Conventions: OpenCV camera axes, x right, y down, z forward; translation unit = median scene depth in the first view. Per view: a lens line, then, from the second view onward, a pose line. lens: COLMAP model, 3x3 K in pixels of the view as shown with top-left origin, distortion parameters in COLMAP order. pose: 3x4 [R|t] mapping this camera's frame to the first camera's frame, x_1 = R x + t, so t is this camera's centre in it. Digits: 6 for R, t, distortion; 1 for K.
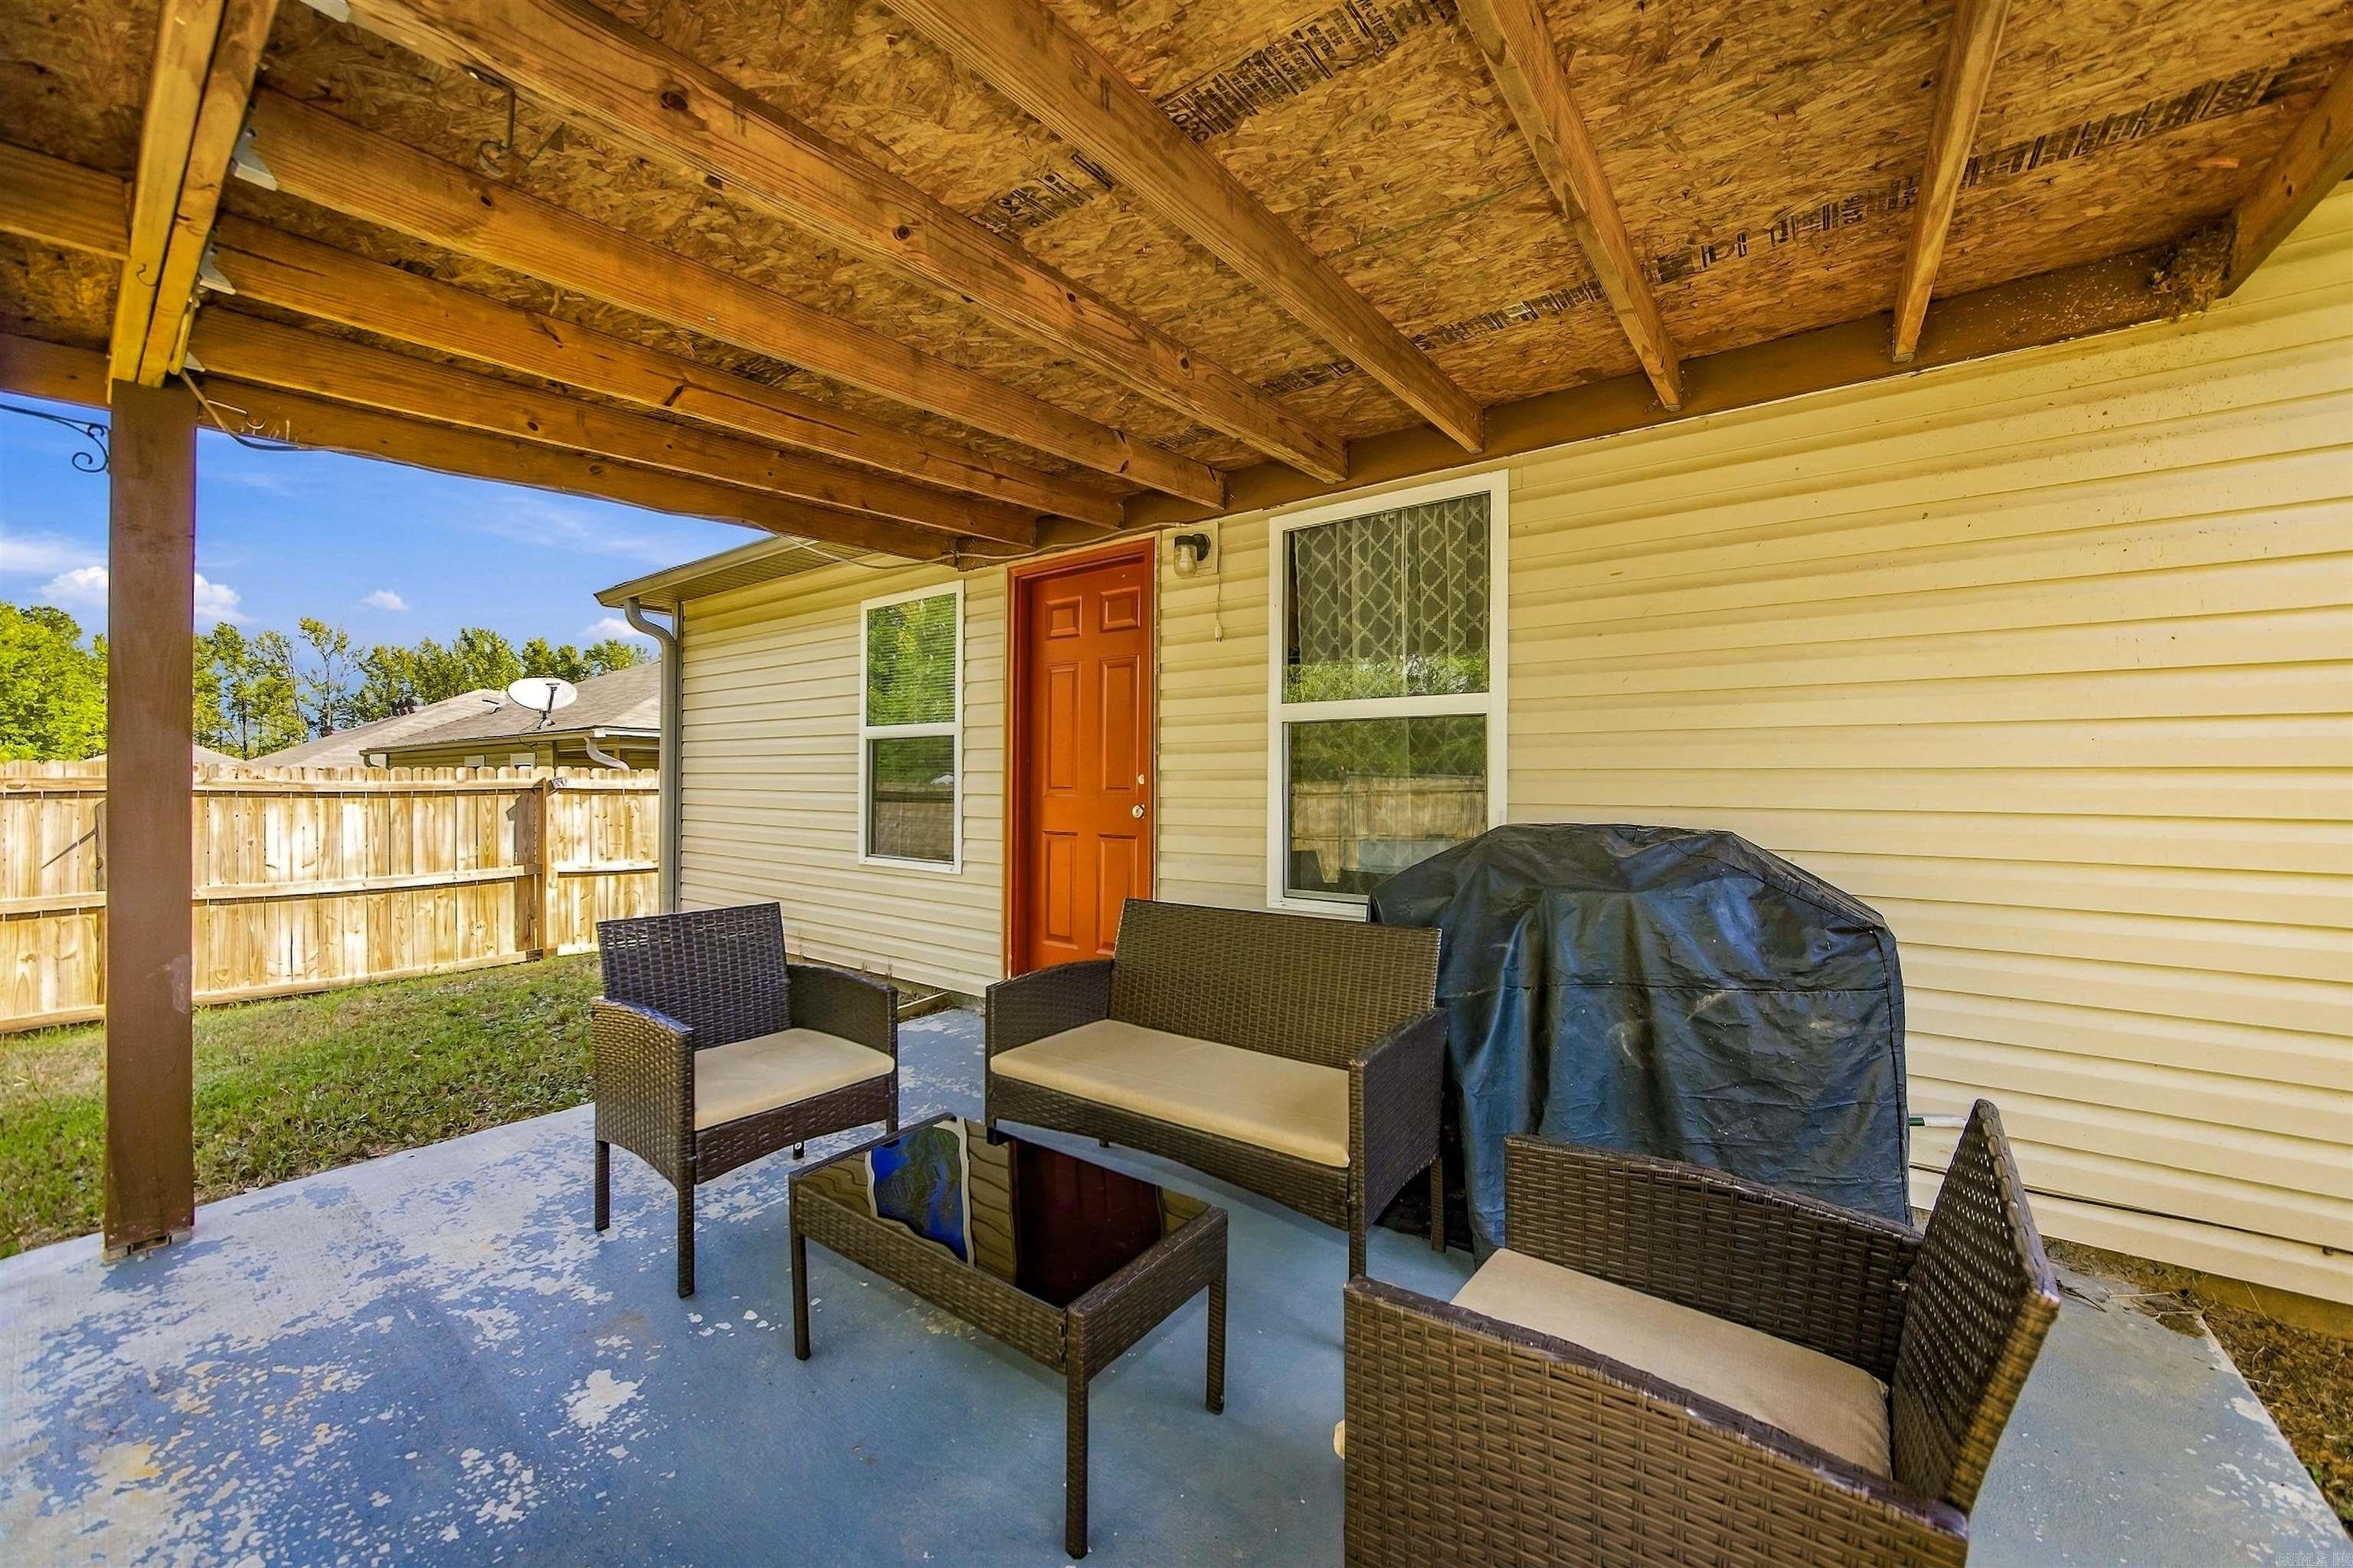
lens RADIAL K [[883.6, 0, 1181.9], [0, 883.6, 794.6], [0, 0, 1]] dist [-0.001330, 0.000116]
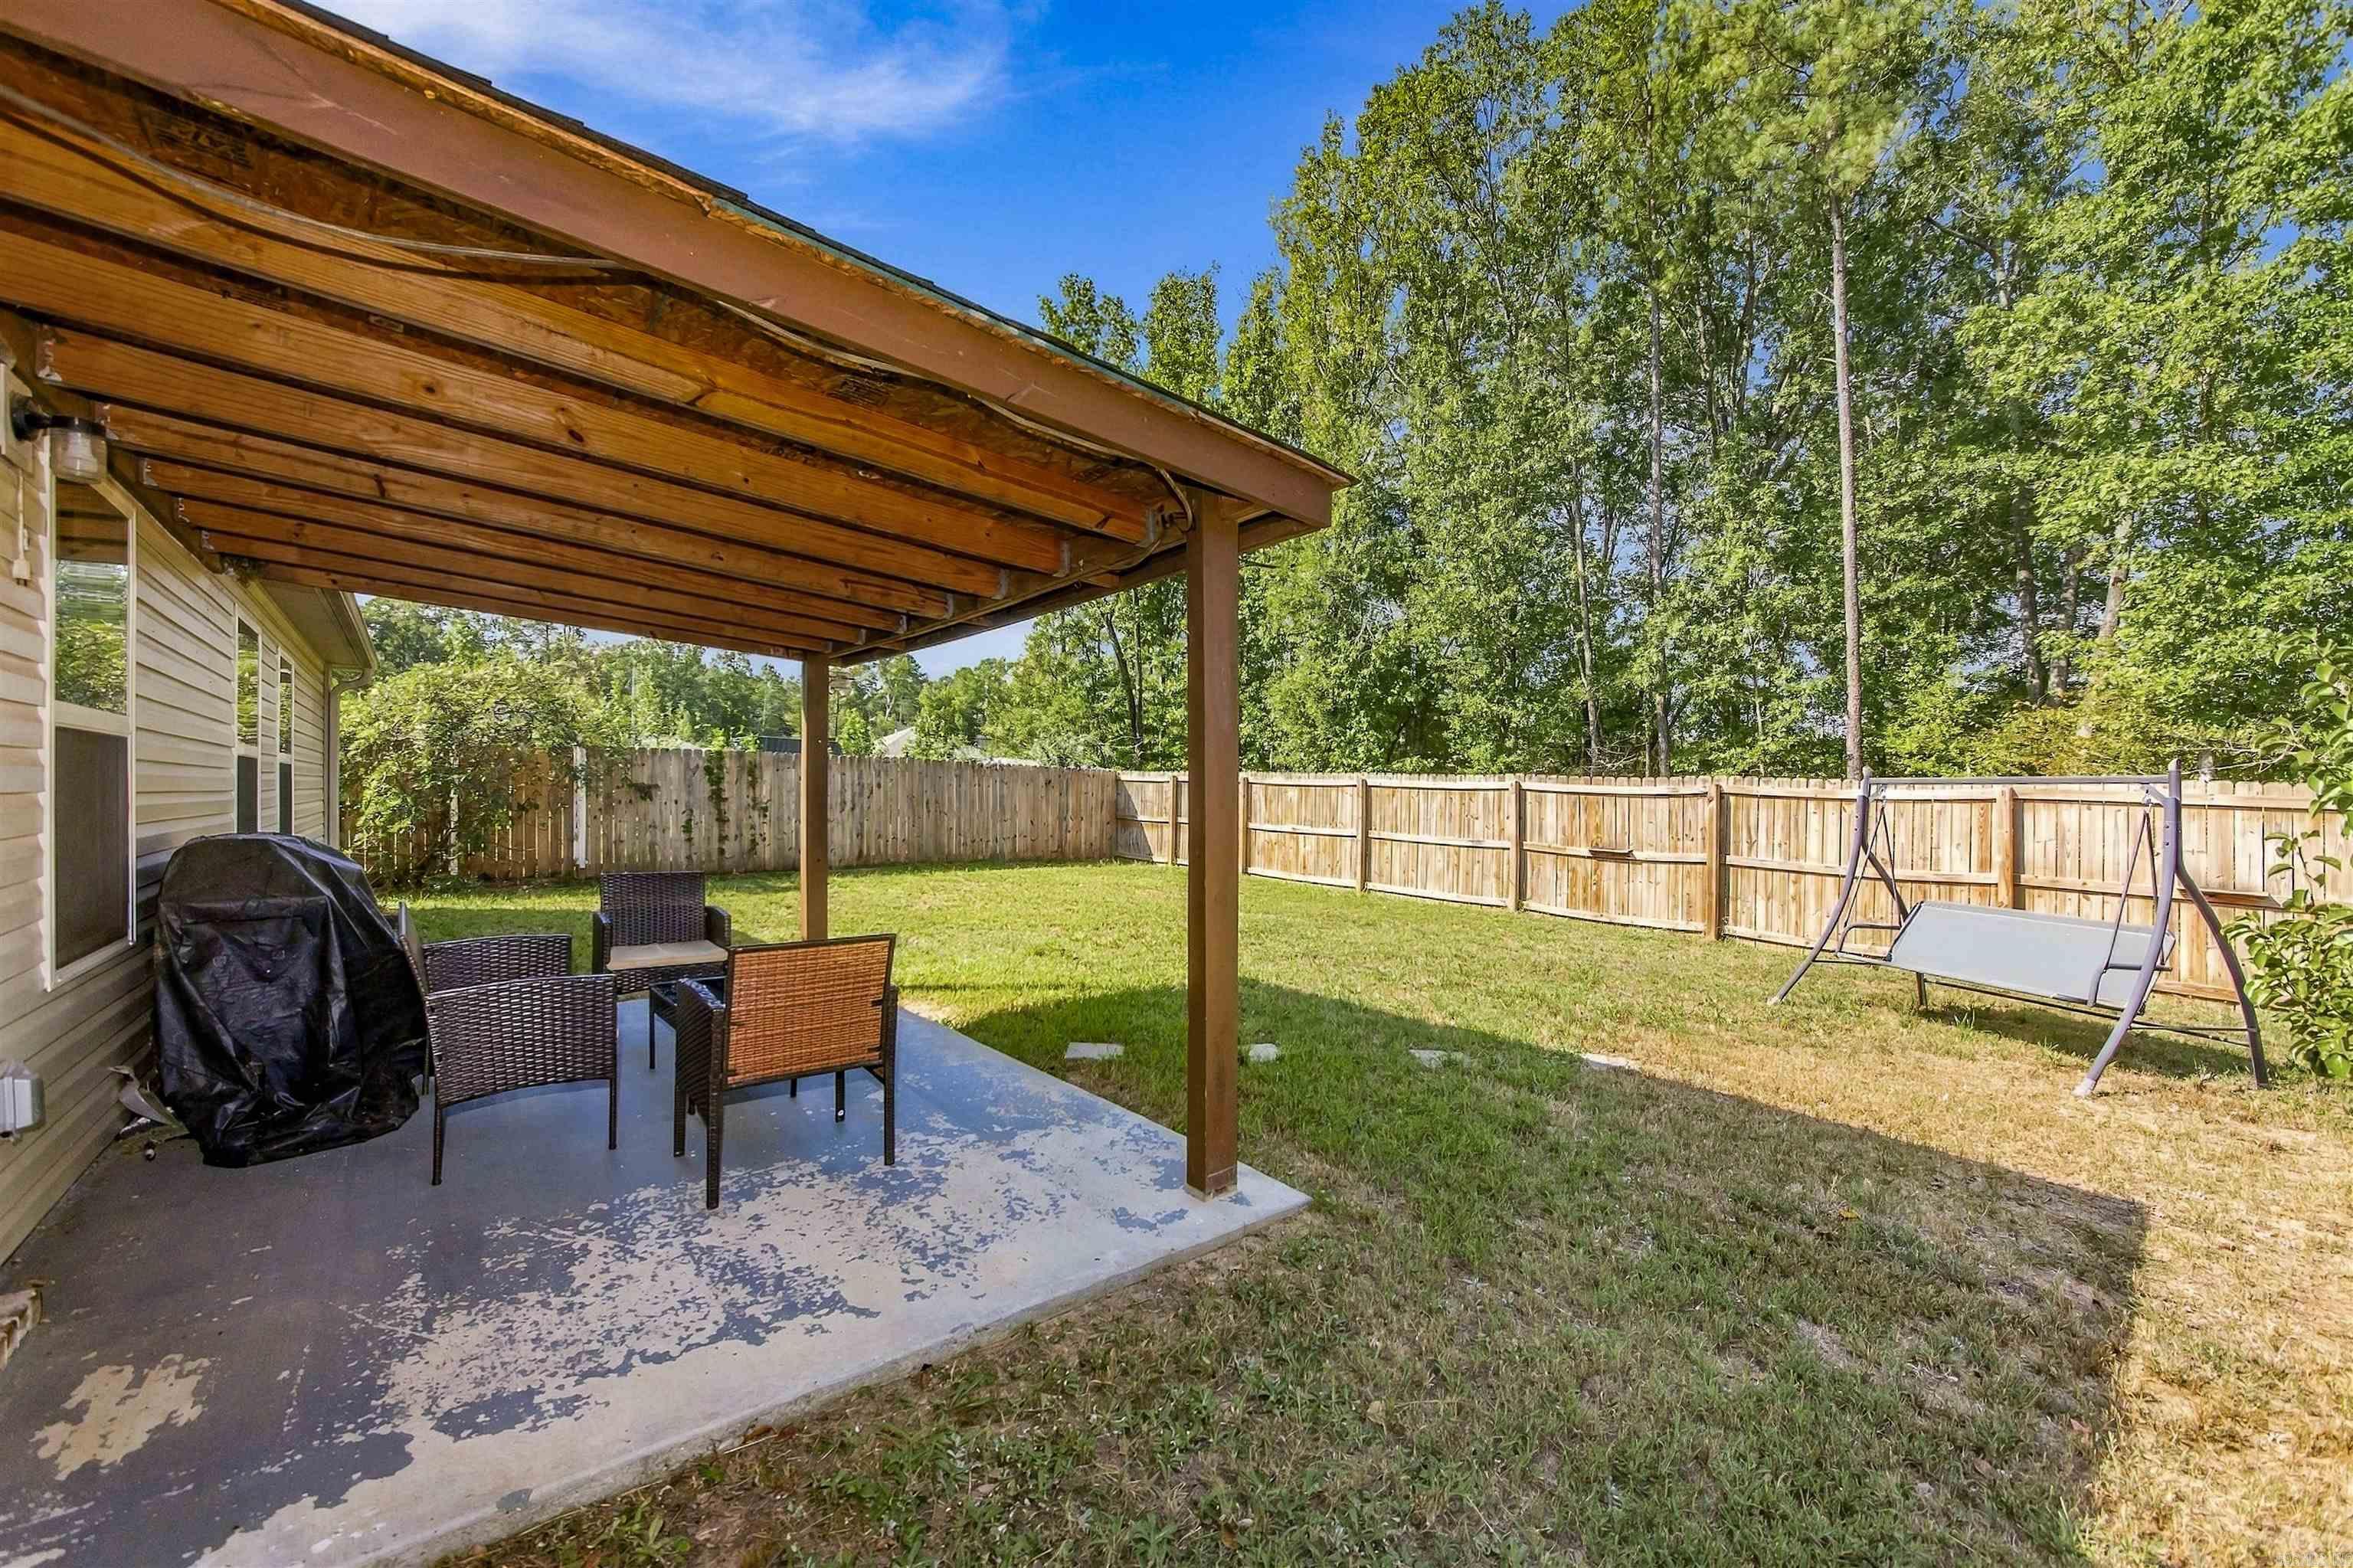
lens RADIAL K [[883.6, 0, 1181.9], [0, 883.6, 794.6], [0, 0, 1]] dist [-0.001330, 0.000116]
pose [[-0.975457, -0.010466, 0.219940, -1.312057], [-0.008251, 0.999906, 0.010987, -0.066738], [-0.220035, 0.008903, -0.975451, 2.098566]]
